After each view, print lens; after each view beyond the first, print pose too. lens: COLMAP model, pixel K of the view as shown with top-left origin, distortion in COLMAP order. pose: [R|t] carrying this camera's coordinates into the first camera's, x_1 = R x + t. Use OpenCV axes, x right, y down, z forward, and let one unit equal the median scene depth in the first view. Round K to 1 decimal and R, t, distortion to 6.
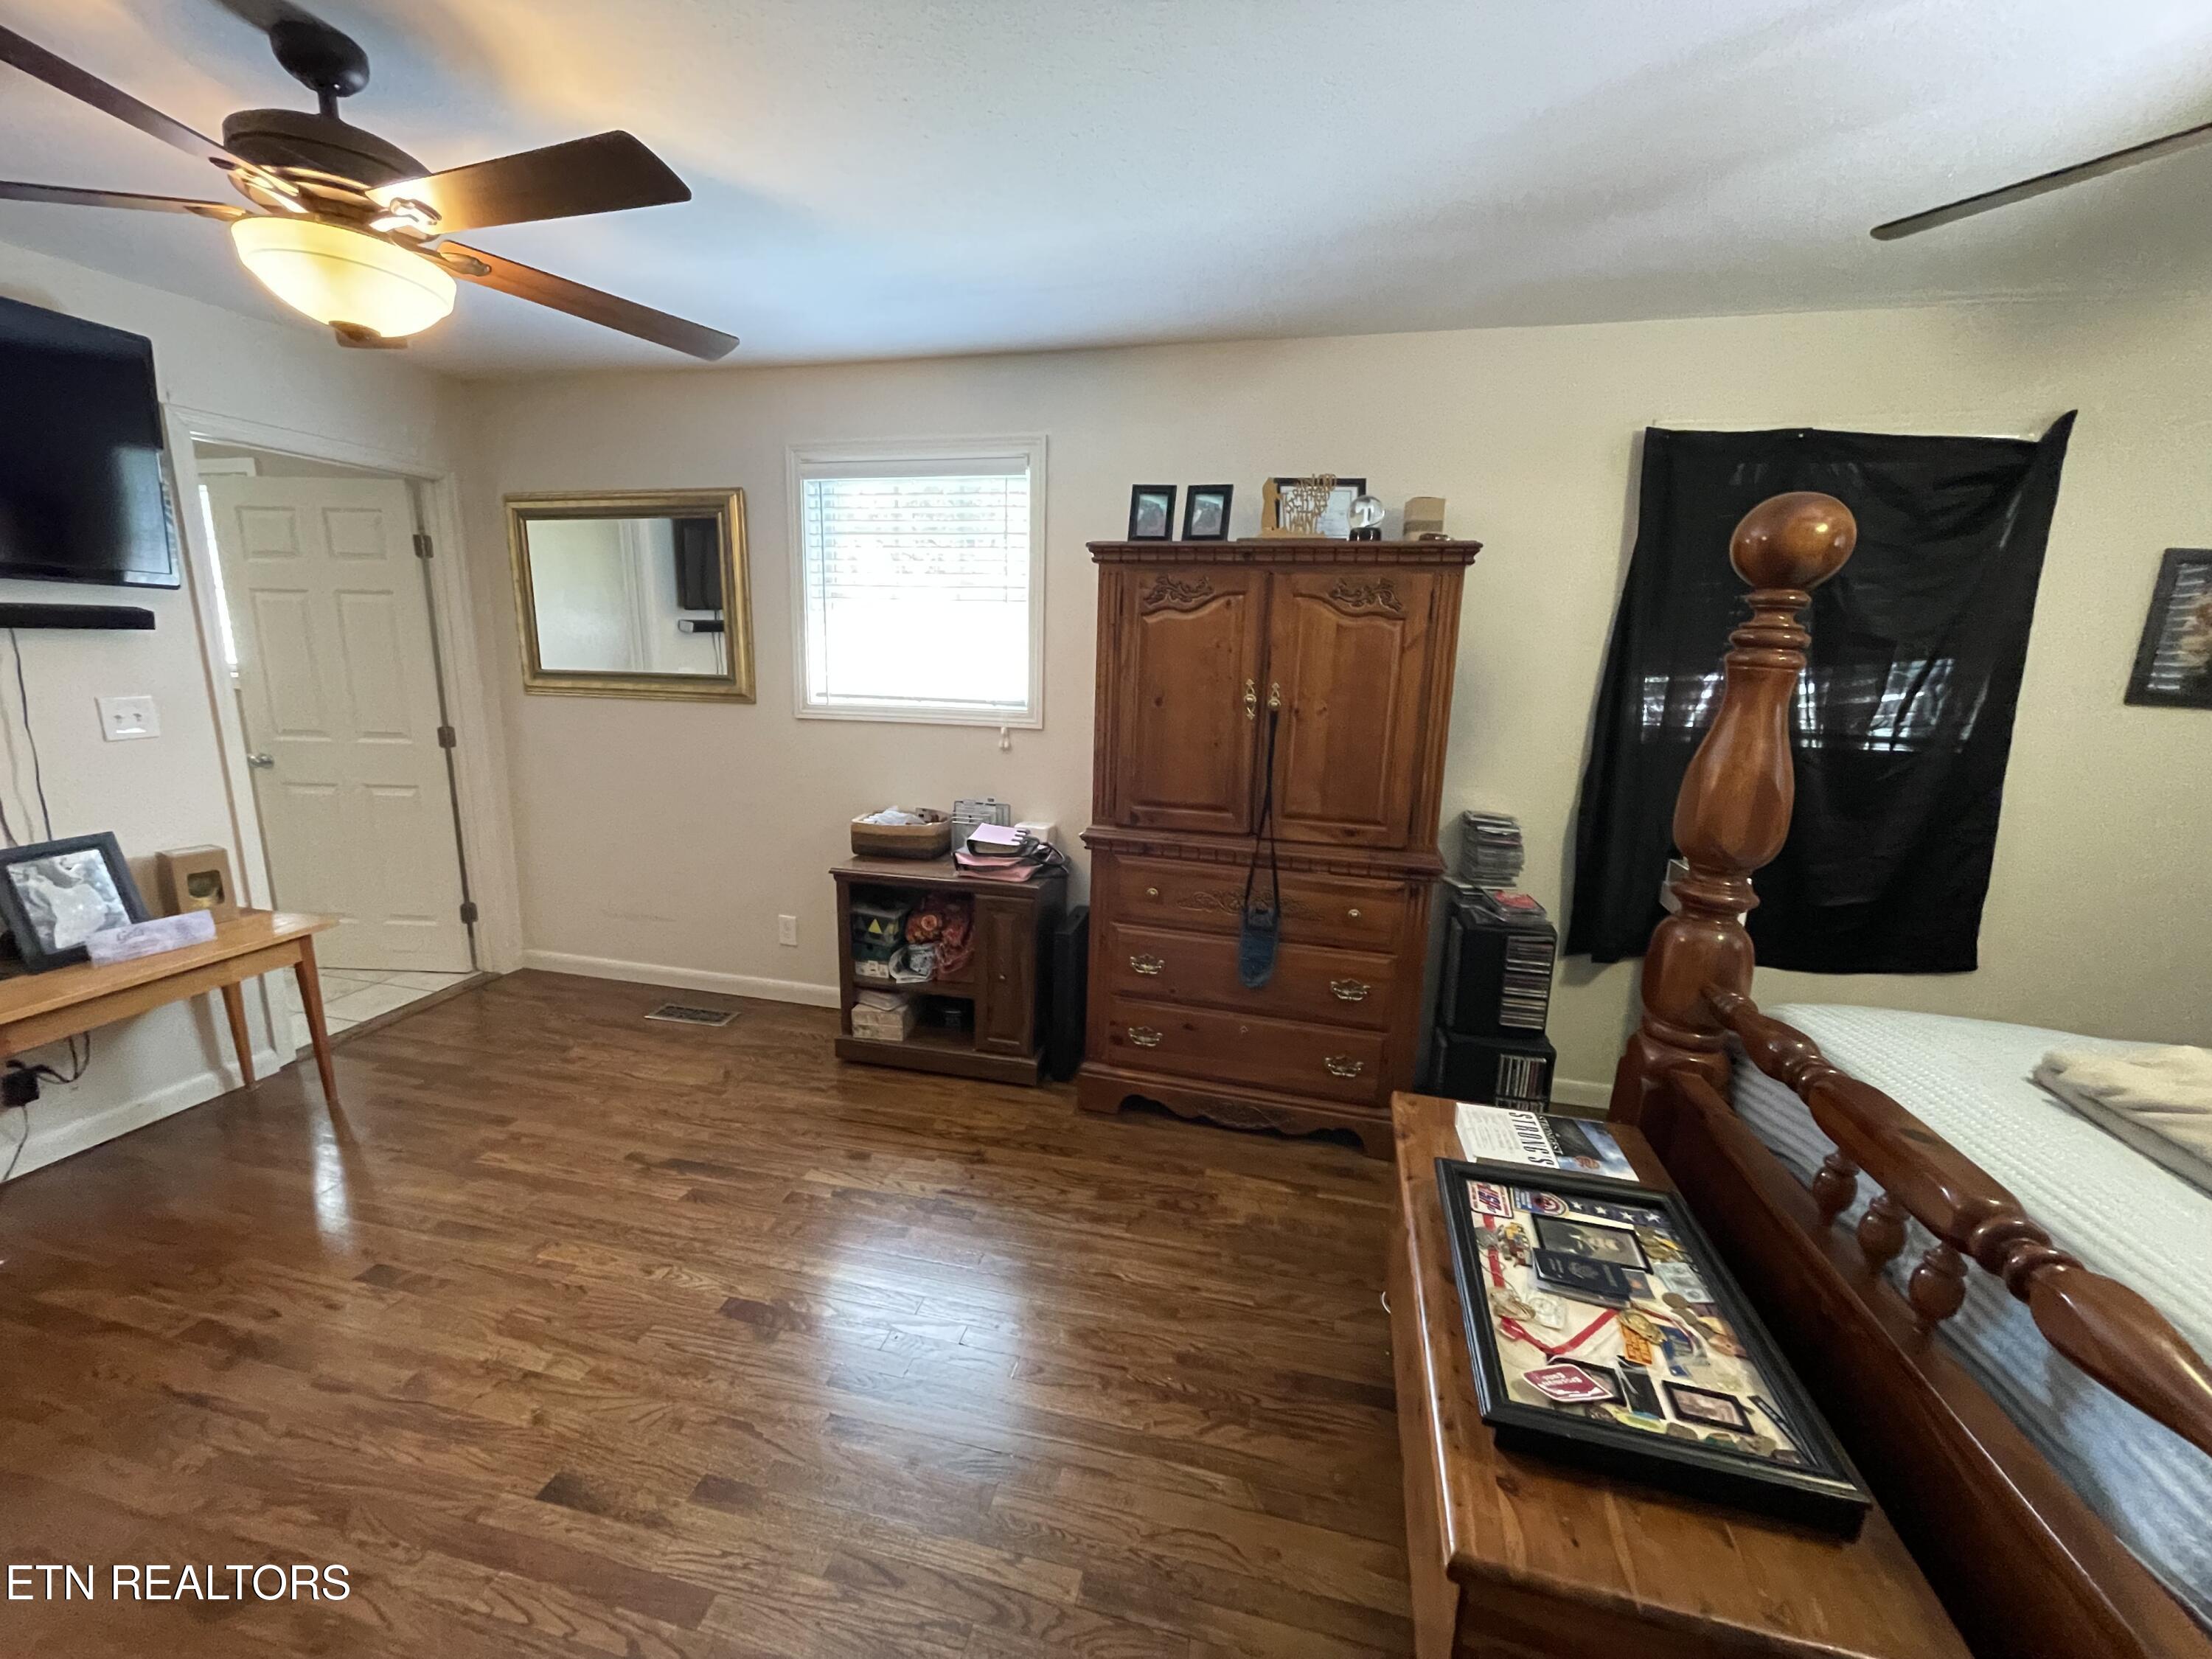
lens RADIAL K [[892.4, 0, 1093.0], [0, 892.4, 830.3], [0, 0, 1]] dist [0.001754, -0.000063]
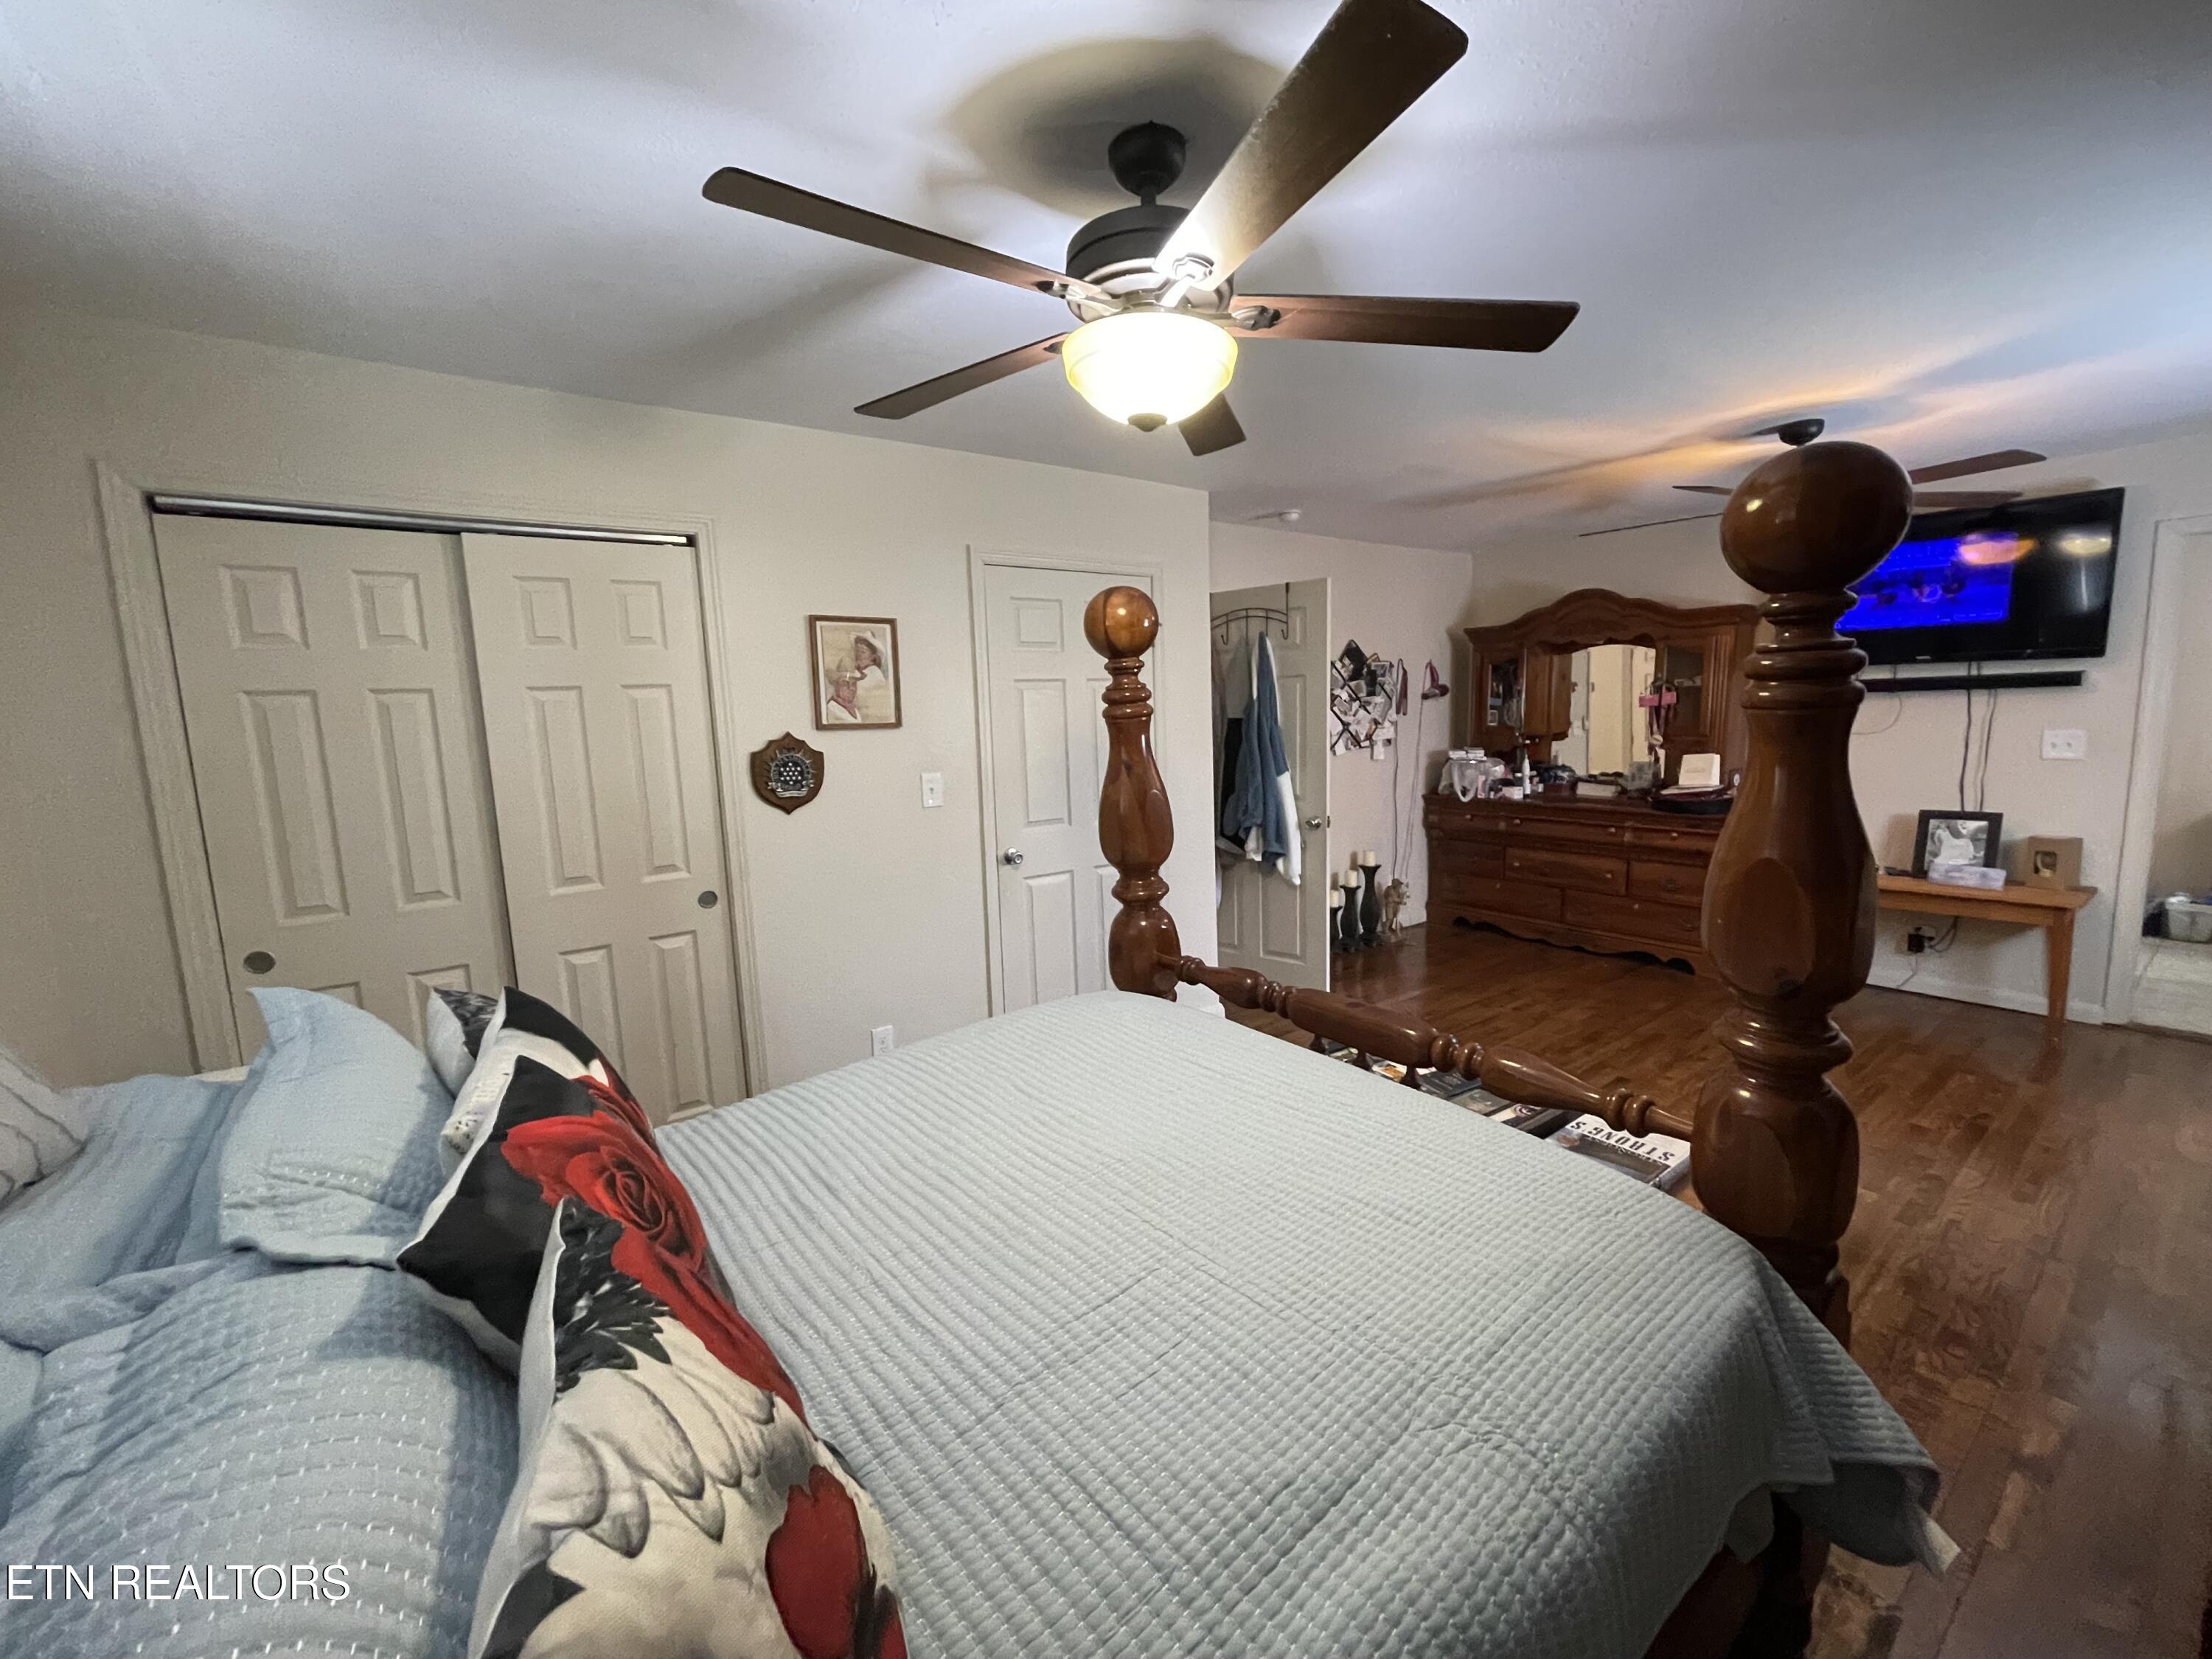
lens RADIAL K [[889.0, 0, 1085.7], [0, 889.0, 830.4], [0, 0, 1]] dist [0.000388, -0.000095]
pose [[-0.652321, 0.094486, -0.752030, 1.209662], [-0.134135, 0.962147, 0.237236, -0.129804], [0.745979, 0.255627, -0.614955, 0.781534]]
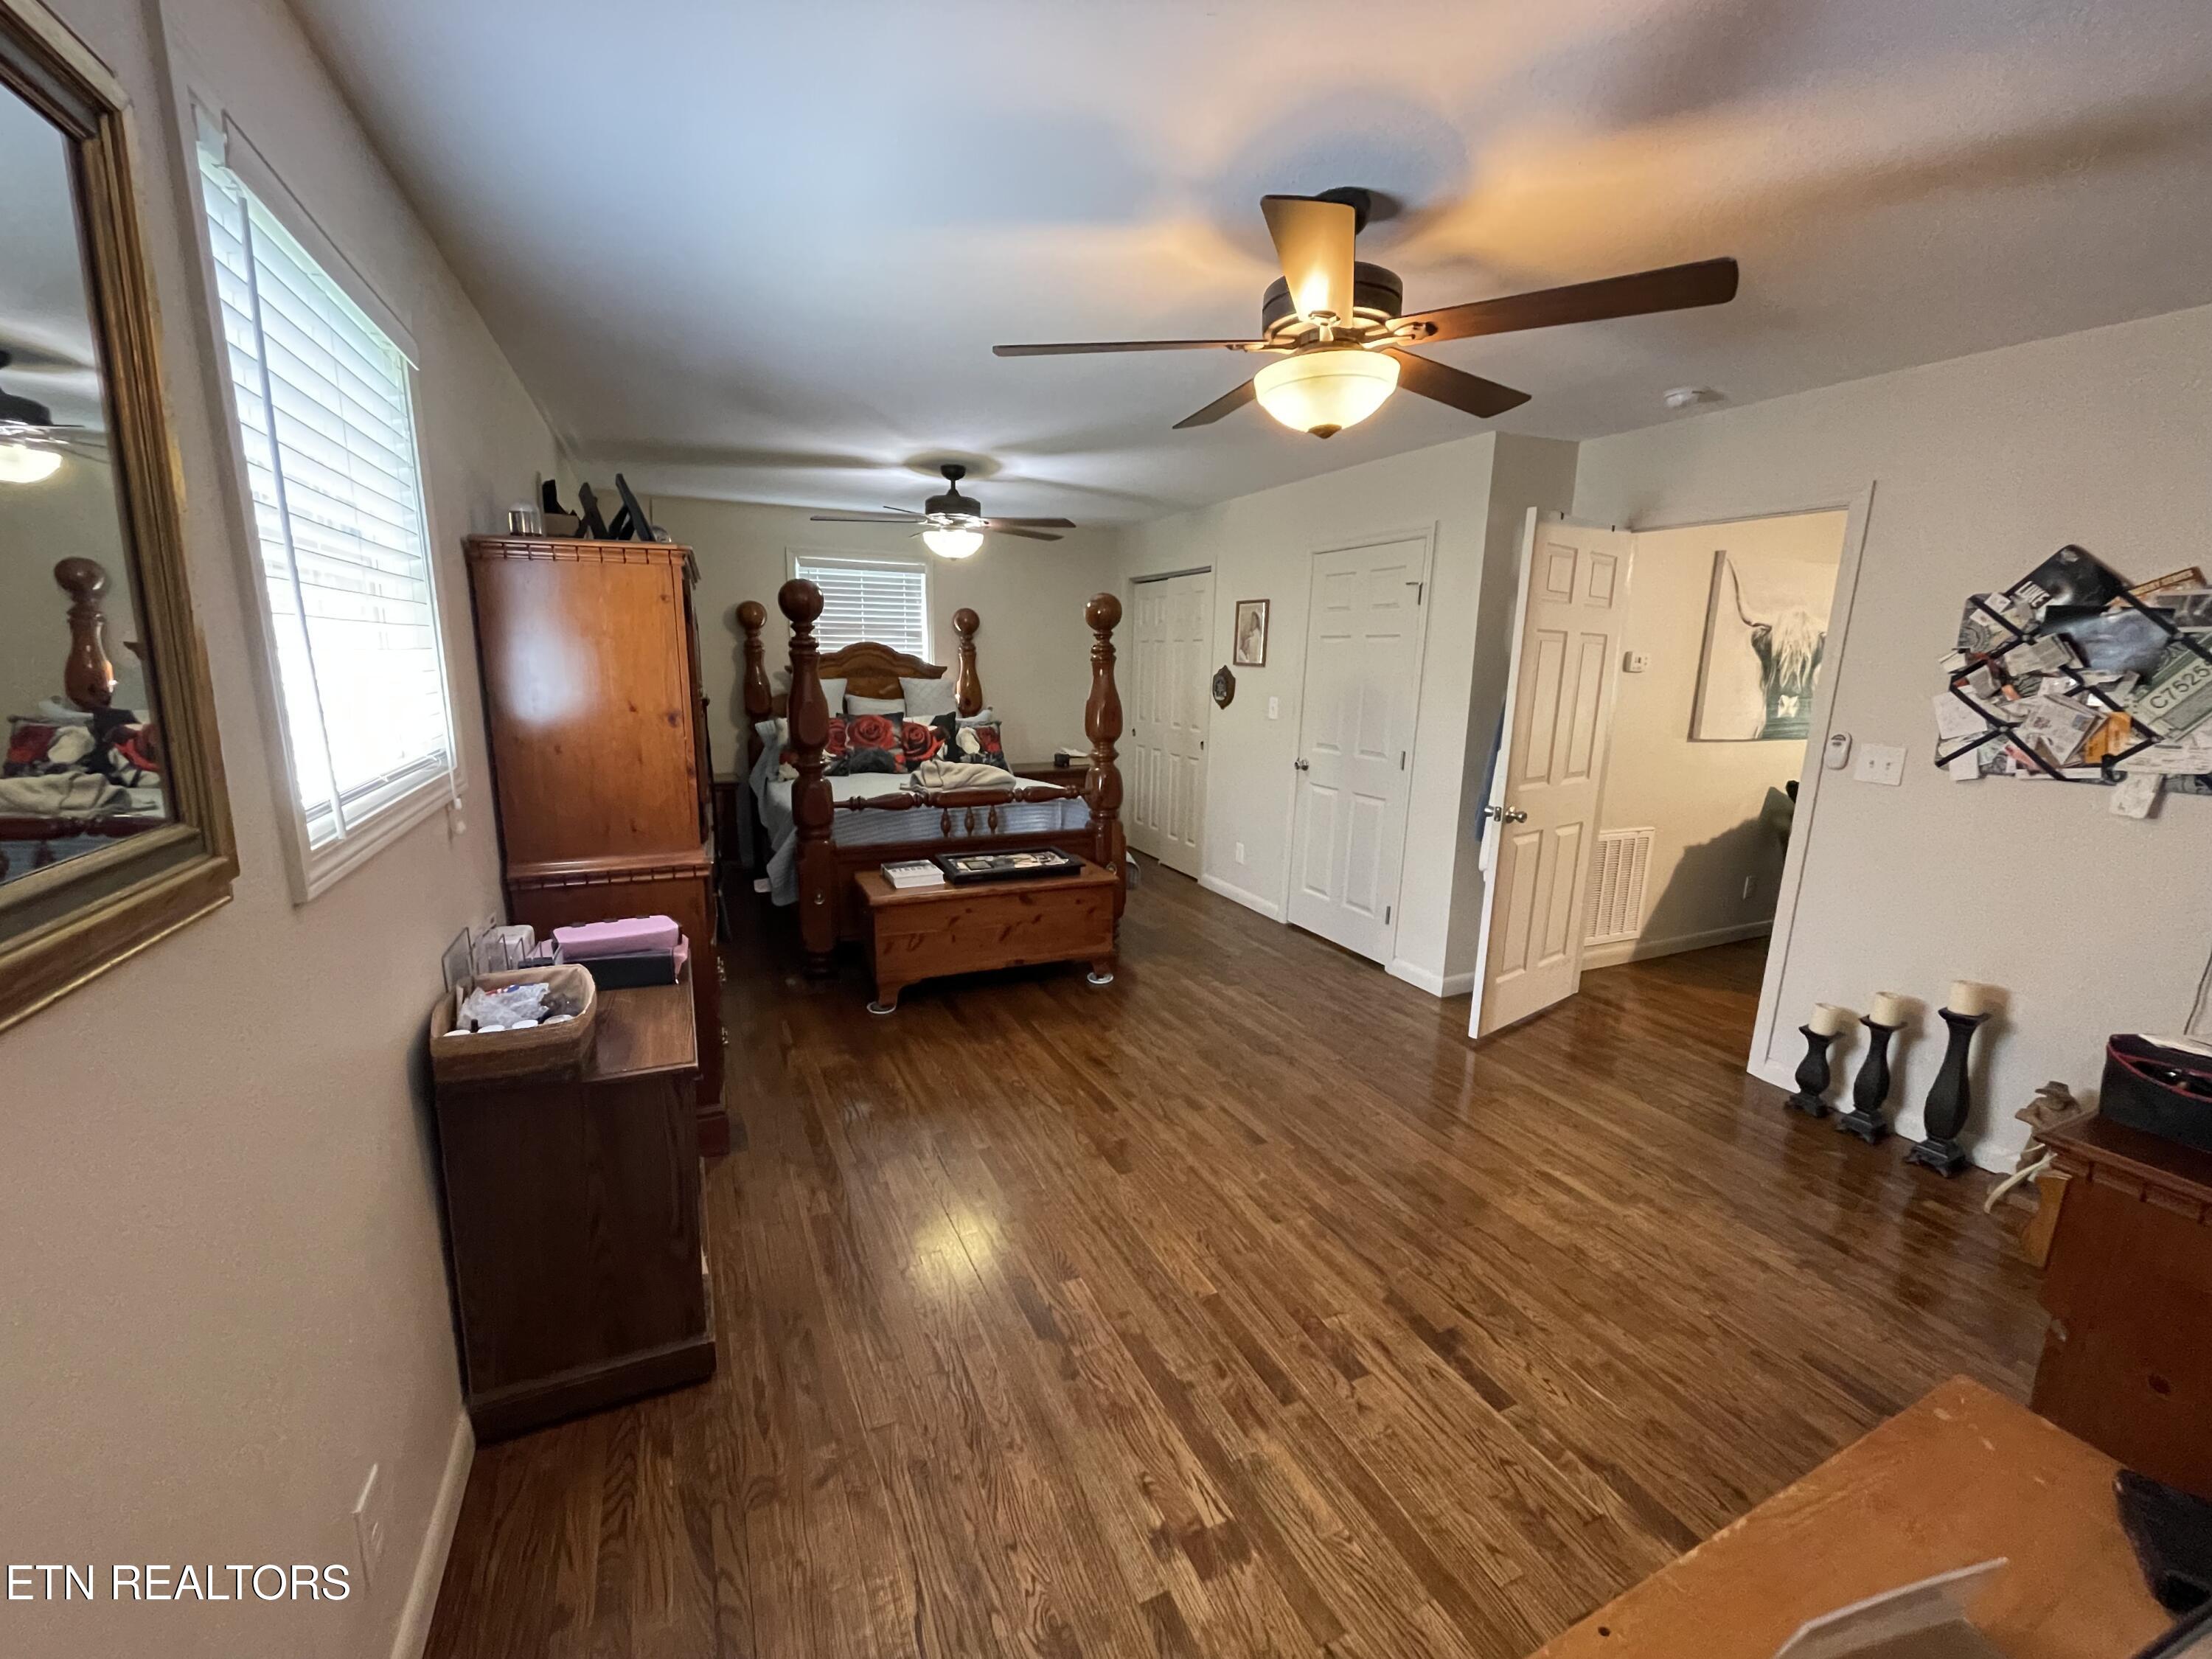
lens RADIAL K [[891.3, 0, 1098.9], [0, 891.3, 823.3], [0, 0, 1]] dist [0.000134, 0.000128]
pose [[-0.621847, -0.185224, 0.760919, -1.072791], [0.118390, 0.938227, 0.325137, -0.317121], [-0.774138, 0.292271, -0.561505, 1.345010]]
